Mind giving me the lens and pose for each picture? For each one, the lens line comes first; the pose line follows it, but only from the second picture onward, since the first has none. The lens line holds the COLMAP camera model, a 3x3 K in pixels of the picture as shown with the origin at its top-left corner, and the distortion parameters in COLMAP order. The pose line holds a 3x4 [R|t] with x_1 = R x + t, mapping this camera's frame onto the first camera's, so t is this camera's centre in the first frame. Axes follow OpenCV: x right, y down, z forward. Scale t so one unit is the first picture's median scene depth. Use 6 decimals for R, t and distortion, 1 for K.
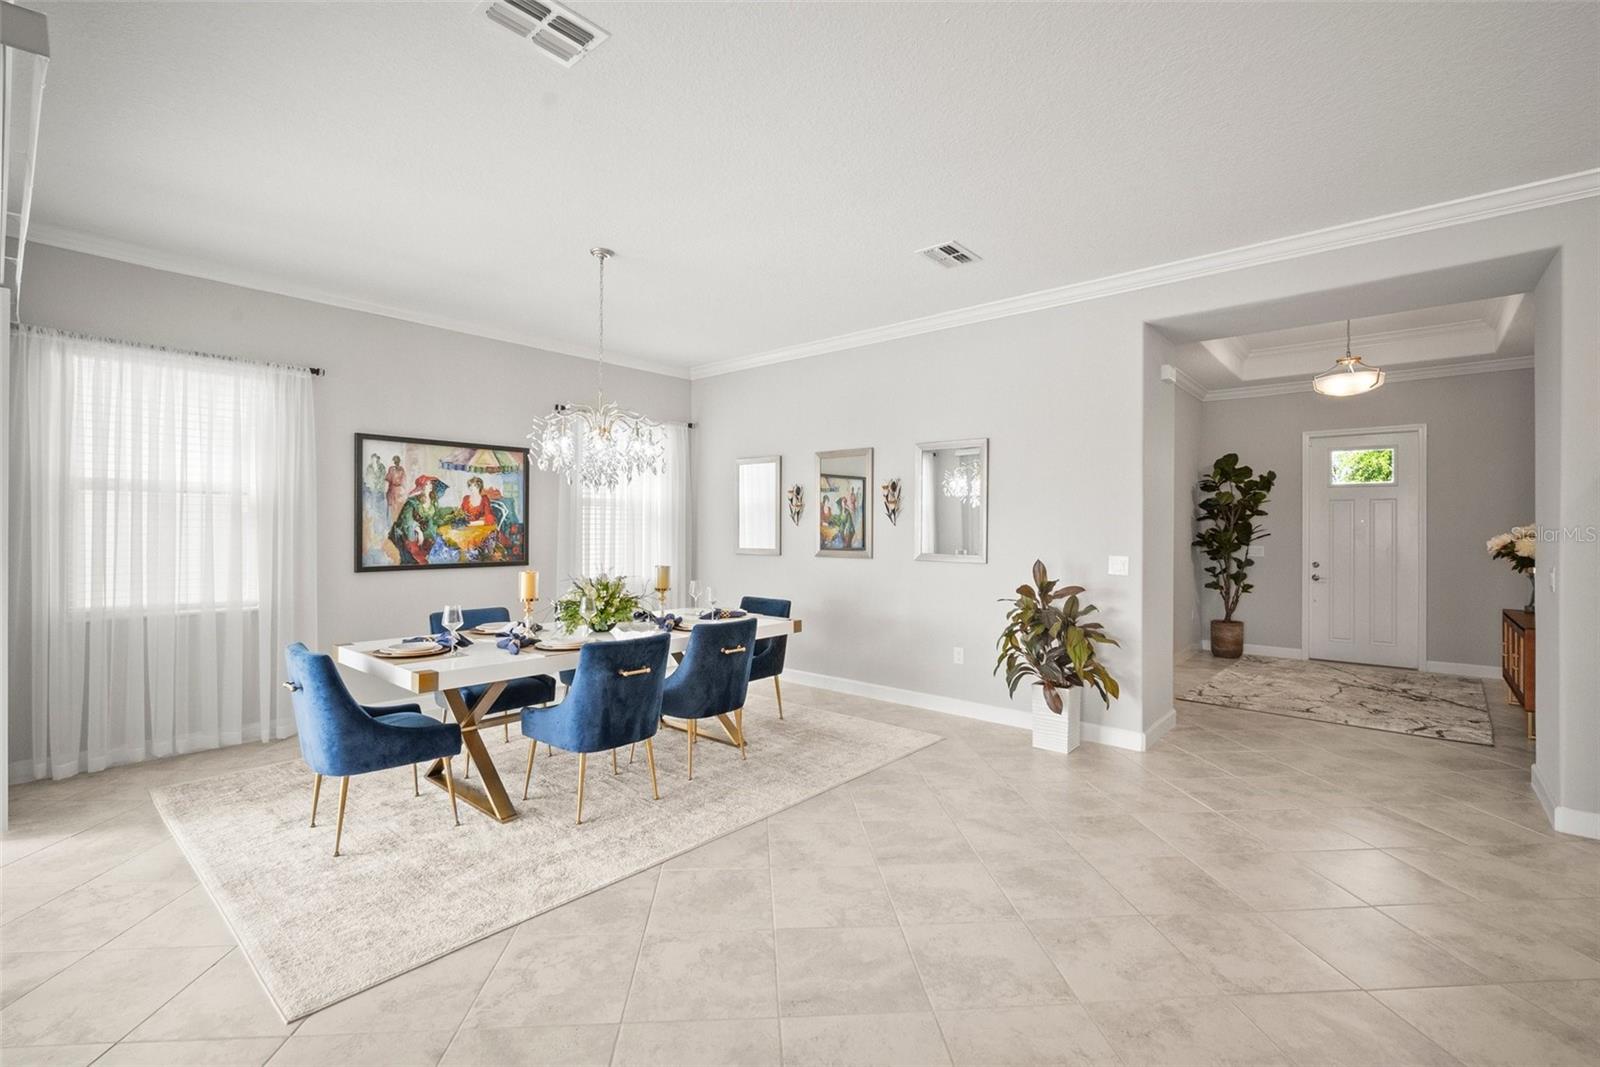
lens RADIAL K [[703.9, 0, 800.0], [0, 703.9, 524.8], [0, 0, 1]] dist [-0.012576, 0.003220]
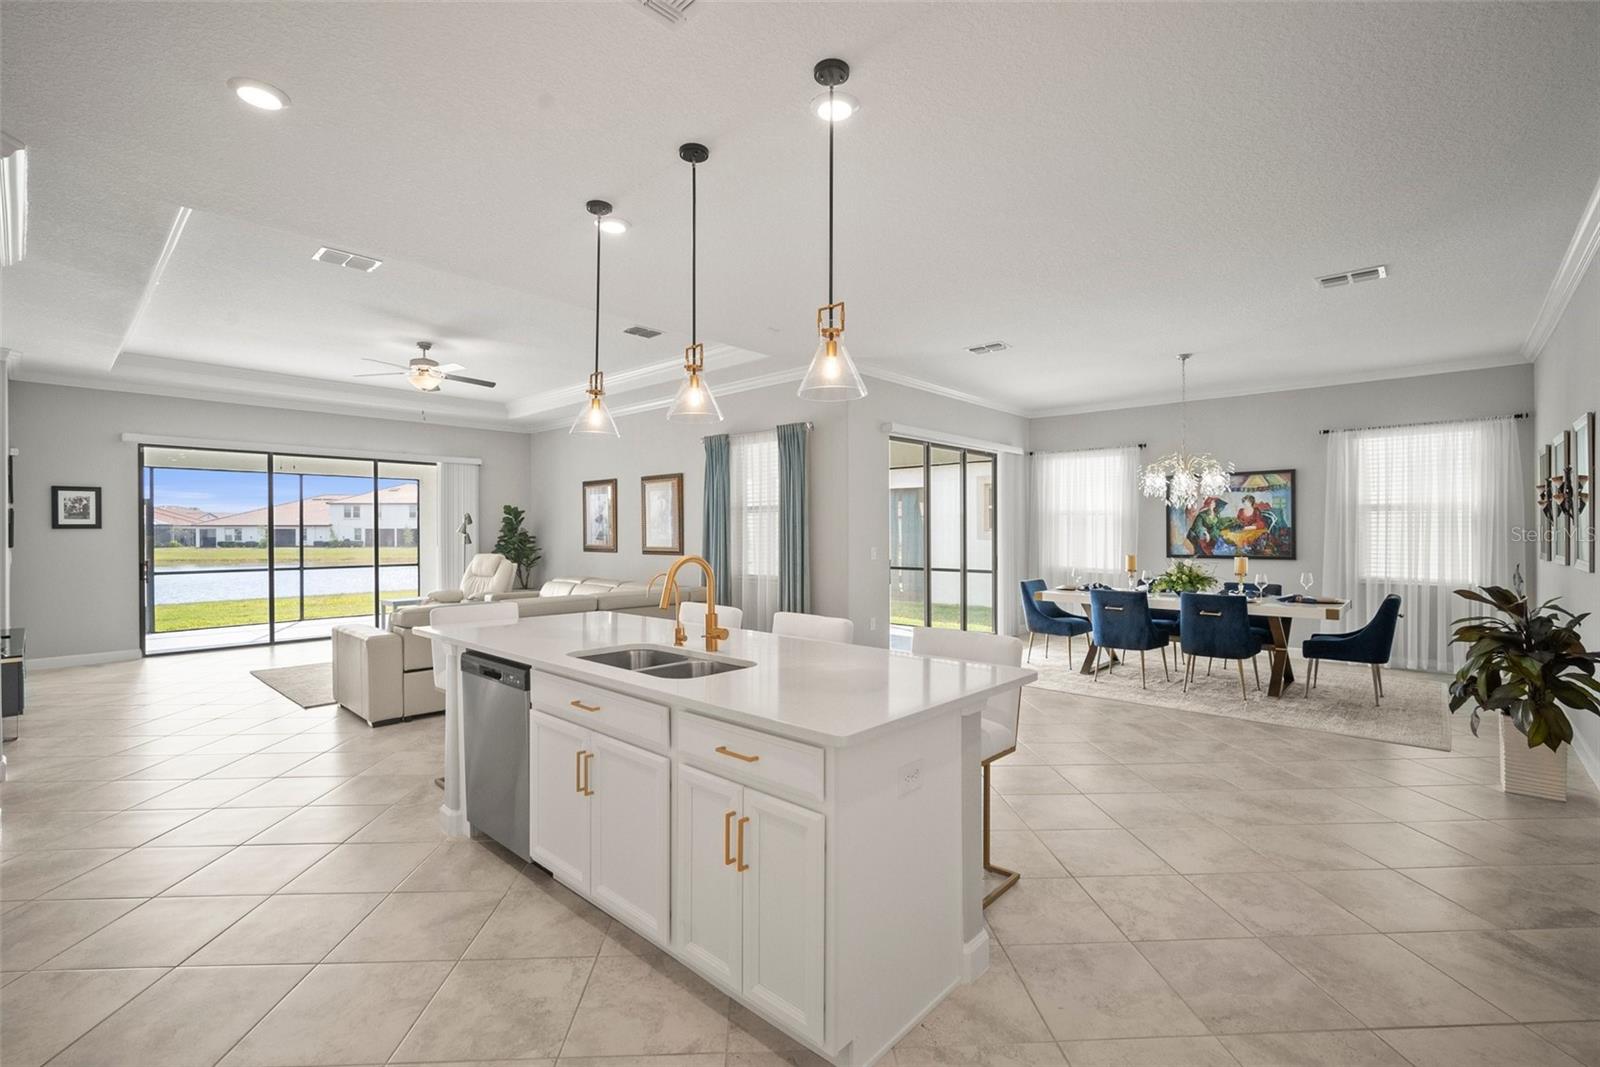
lens RADIAL K [[703.6, 0, 790.1], [0, 703.6, 532.7], [0, 0, 1]] dist [-0.014446, 0.003060]
pose [[-0.036898, -0.003890, -0.999311, 0.963474], [0.008184, 0.999958, -0.004195, 0.005778], [0.999286, -0.008334, -0.036864, 0.125322]]
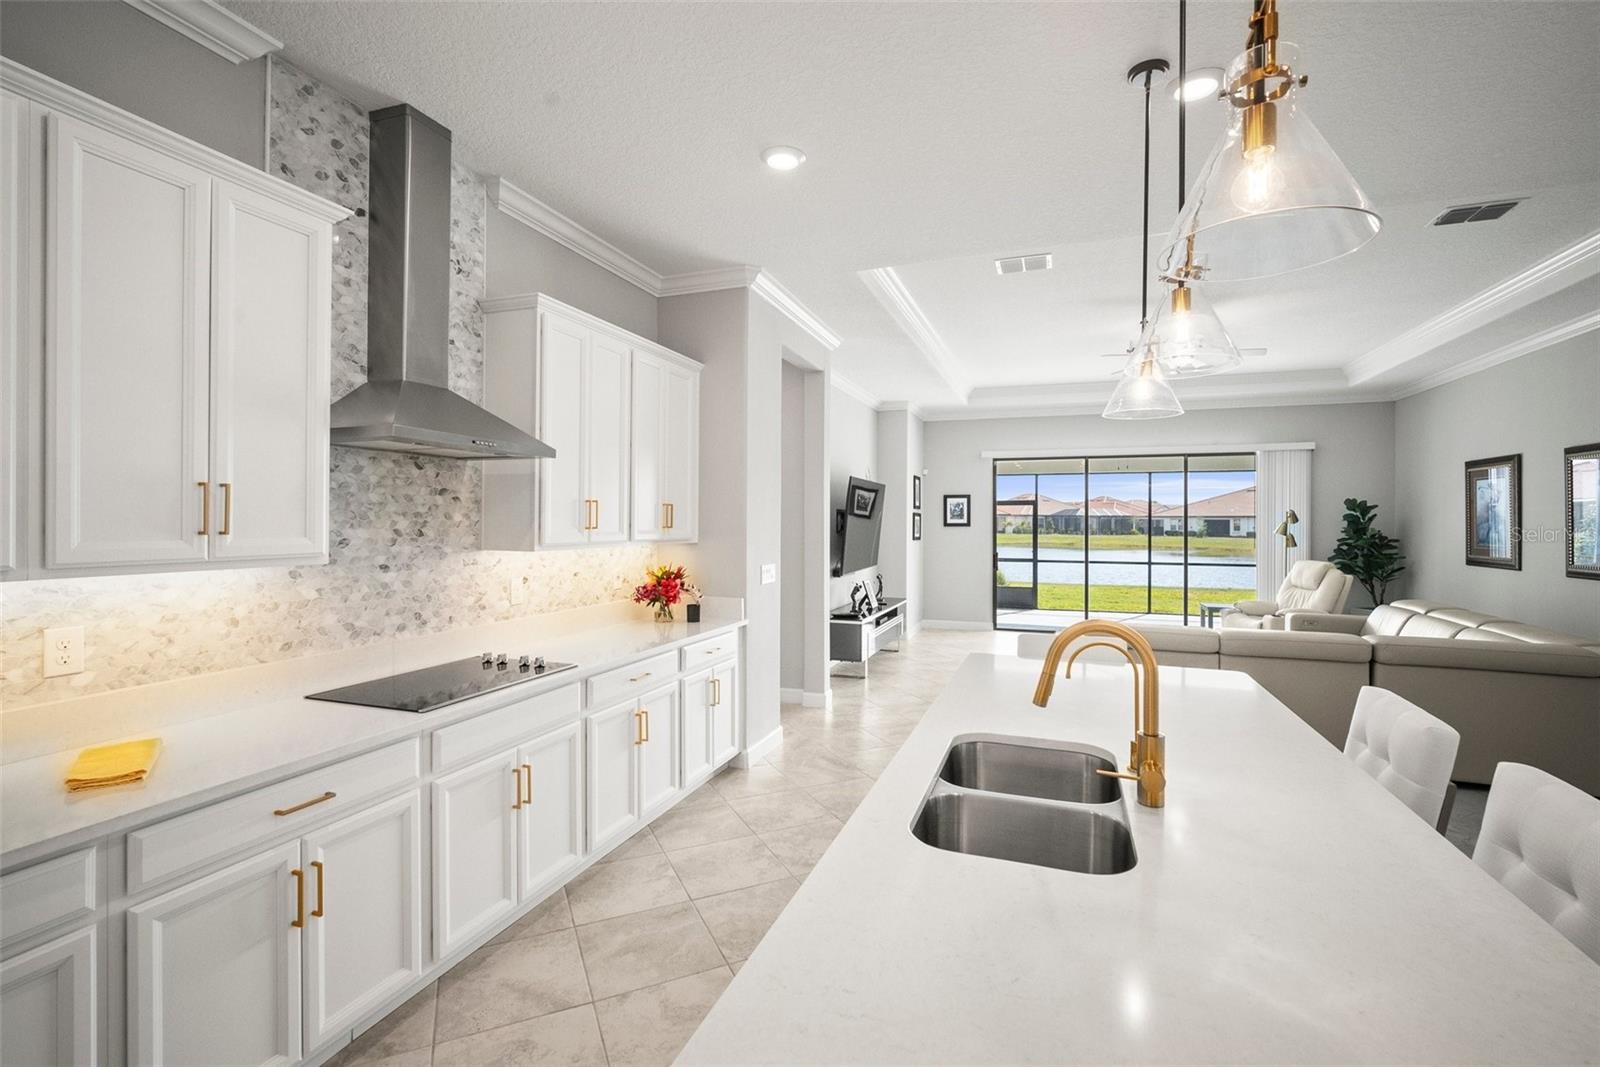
lens RADIAL K [[703.9, 0, 806.5], [0, 703.9, 521.3], [0, 0, 1]] dist [-0.012576, 0.003220]
pose [[-0.935484, -0.009344, -0.353245, 0.684734], [-0.007403, 0.999949, -0.006846, -0.015882], [0.353291, -0.003789, -0.935506, 0.251061]]
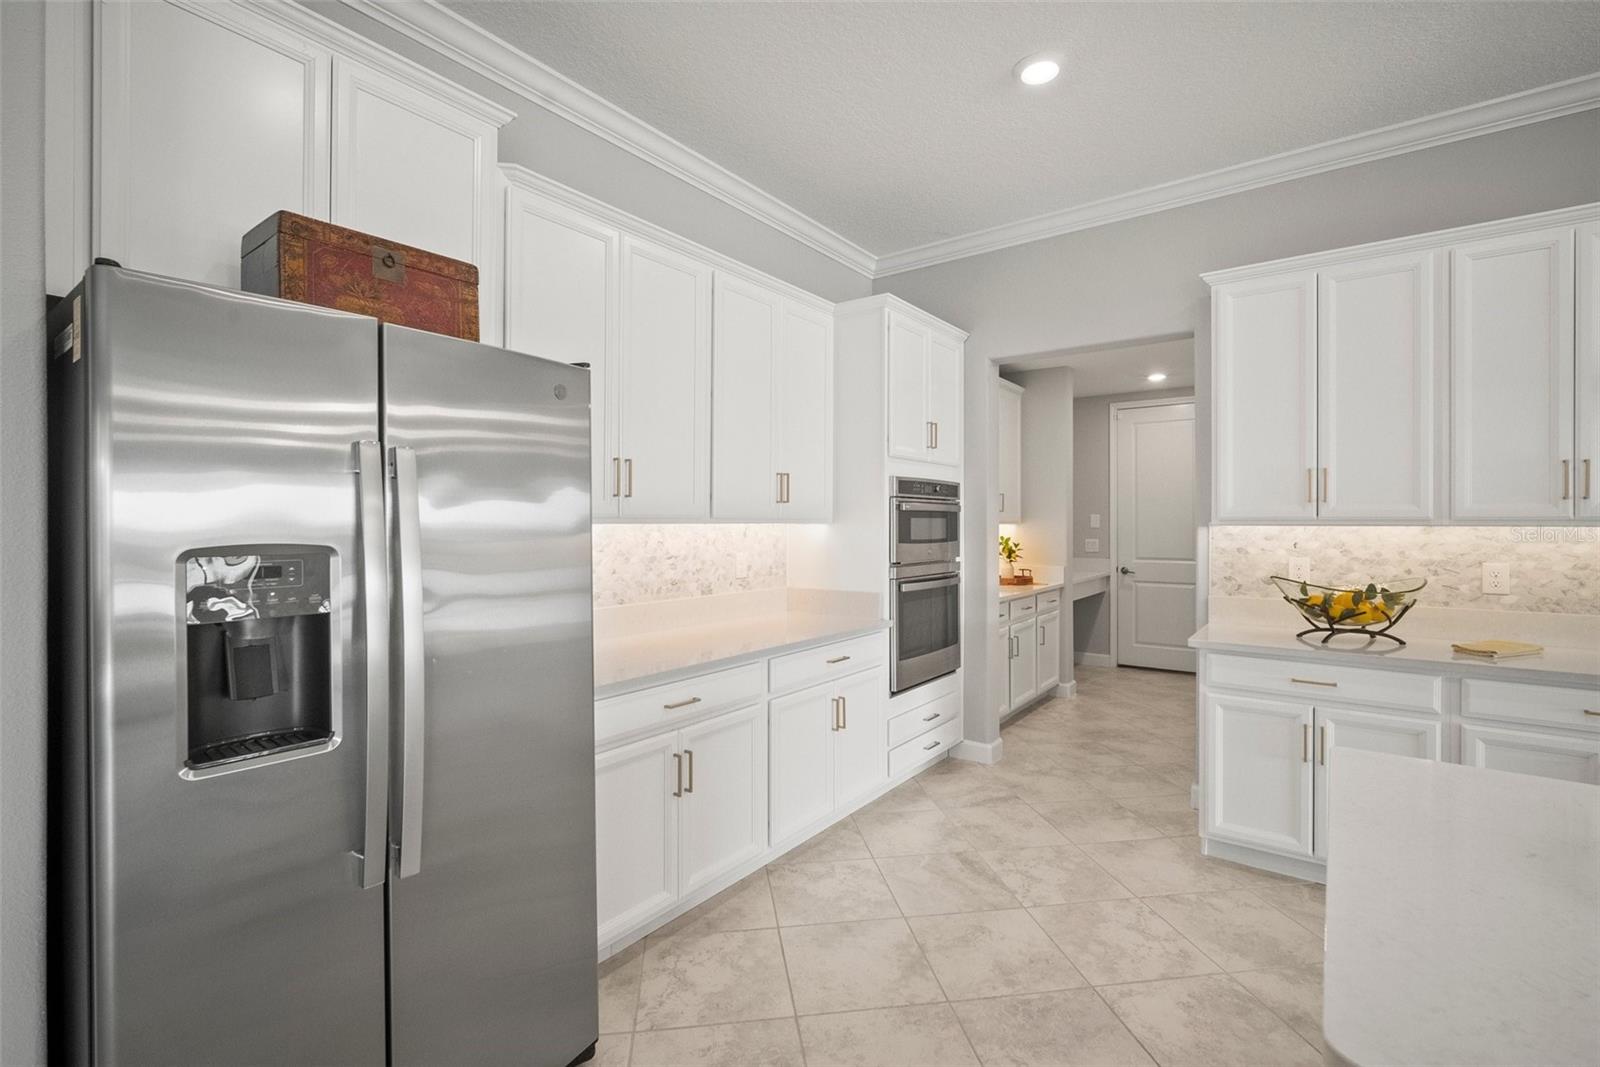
lens RADIAL K [[703.9, 0, 798.2], [0, 703.9, 525.9], [0, 0, 1]] dist [-0.012576, 0.003220]
pose [[-0.062626, -0.011737, 0.997968, 0.434581], [-0.006616, 0.999914, 0.011344, 0.004812], [-0.998015, -0.005892, -0.062698, 0.349222]]
